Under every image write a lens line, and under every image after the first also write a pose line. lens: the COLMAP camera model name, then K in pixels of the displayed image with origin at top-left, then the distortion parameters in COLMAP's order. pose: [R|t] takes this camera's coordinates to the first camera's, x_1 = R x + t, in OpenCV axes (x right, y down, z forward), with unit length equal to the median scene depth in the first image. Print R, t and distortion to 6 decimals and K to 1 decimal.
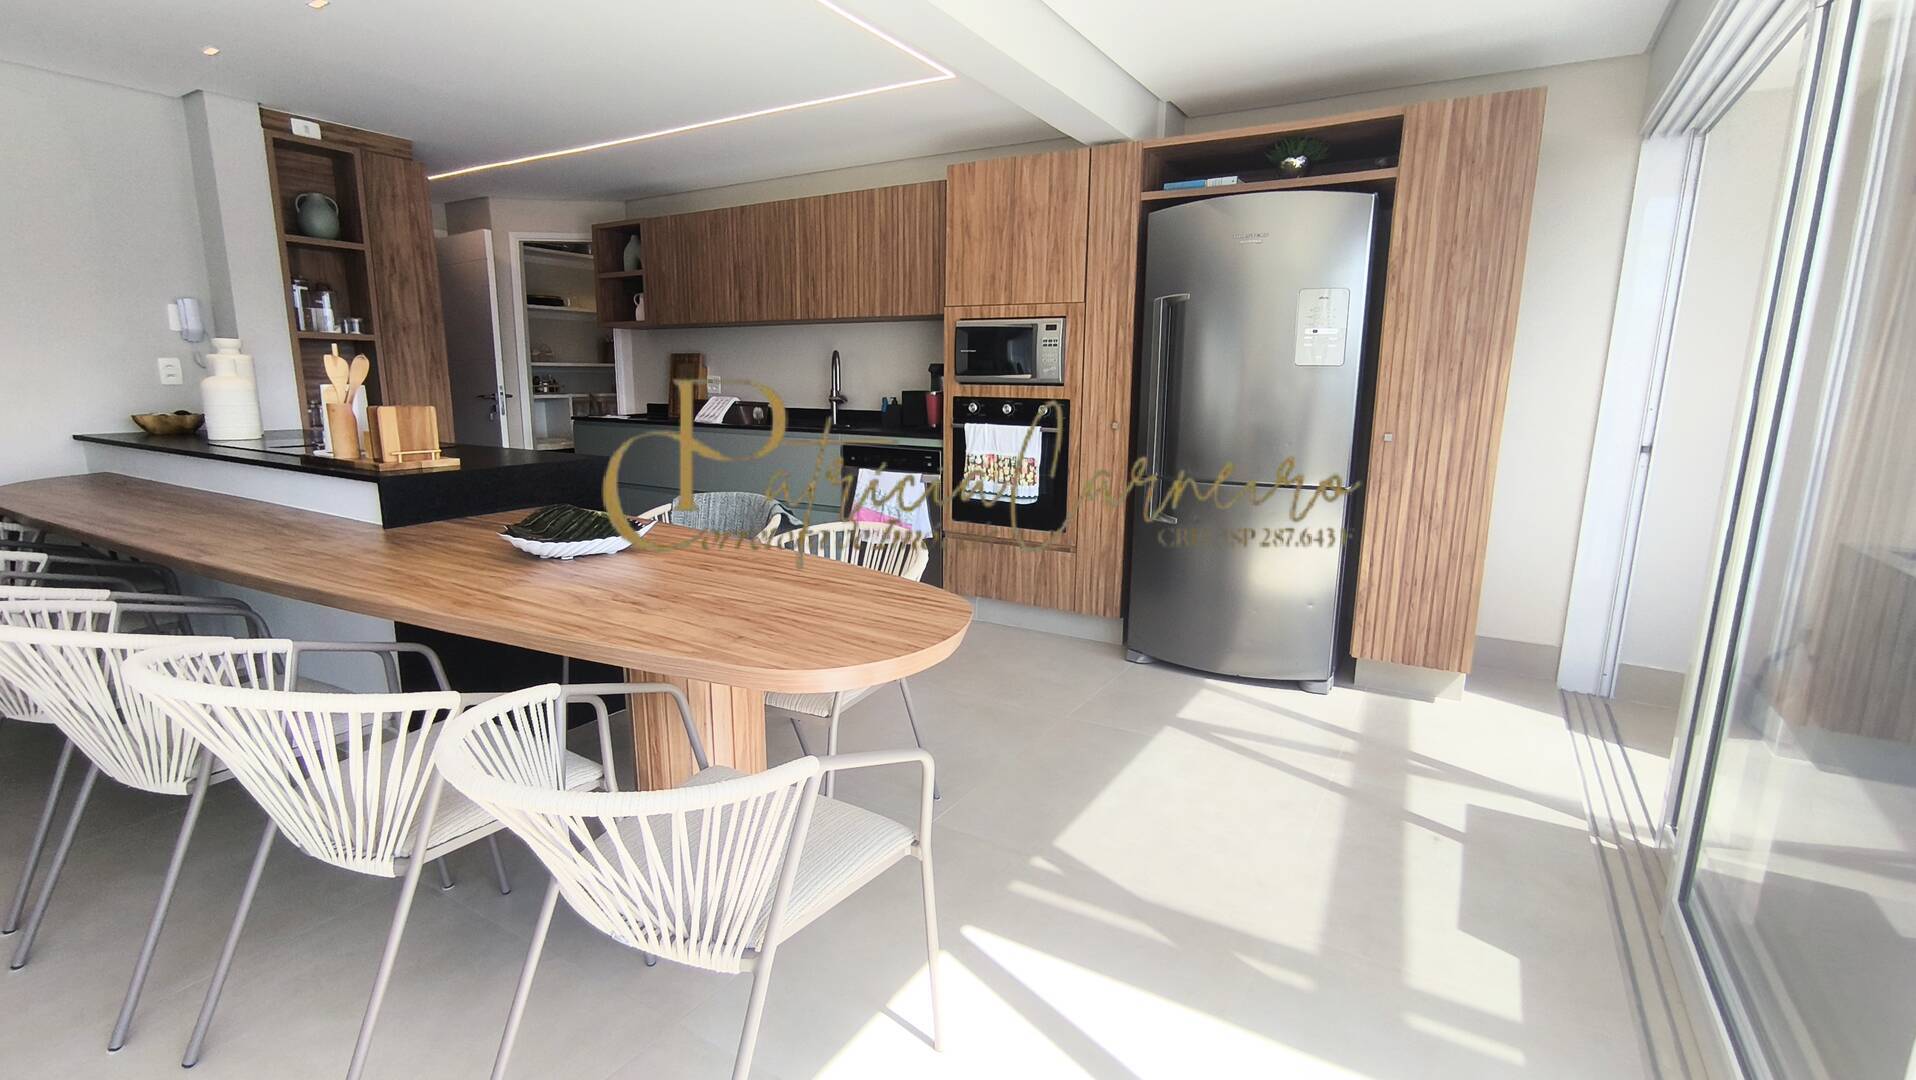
lens RADIAL K [[869.8, 0, 955.2], [0, 869.8, 553.0], [0, 0, 1]] dist [-0.038249, 0.027793]
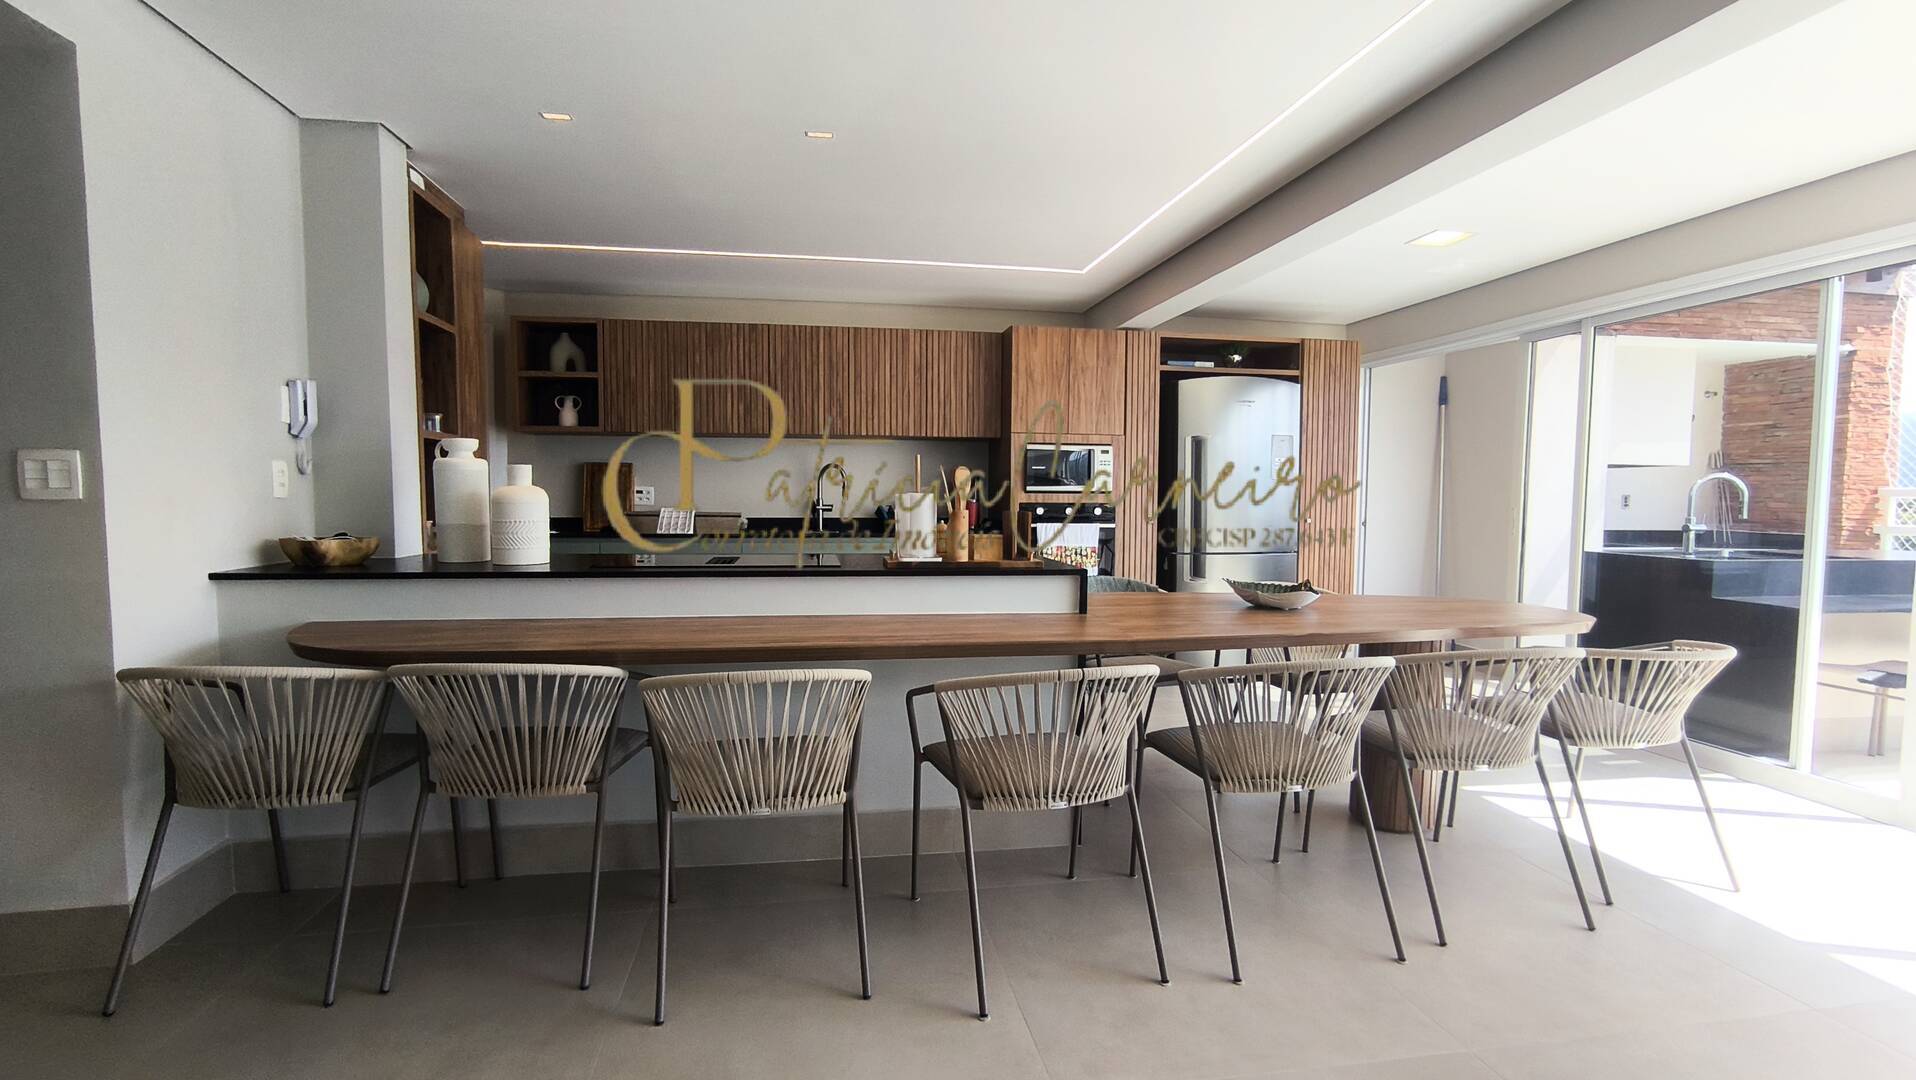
lens RADIAL K [[874.1, 0, 961.5], [0, 874.1, 546.1], [0, 0, 1]] dist [-0.038267, 0.018192]
pose [[0.756152, -0.044770, 0.652863, -0.924843], [0.131594, 0.987680, -0.084683, -0.023488], [-0.641028, 0.149946, 0.752728, 0.118381]]
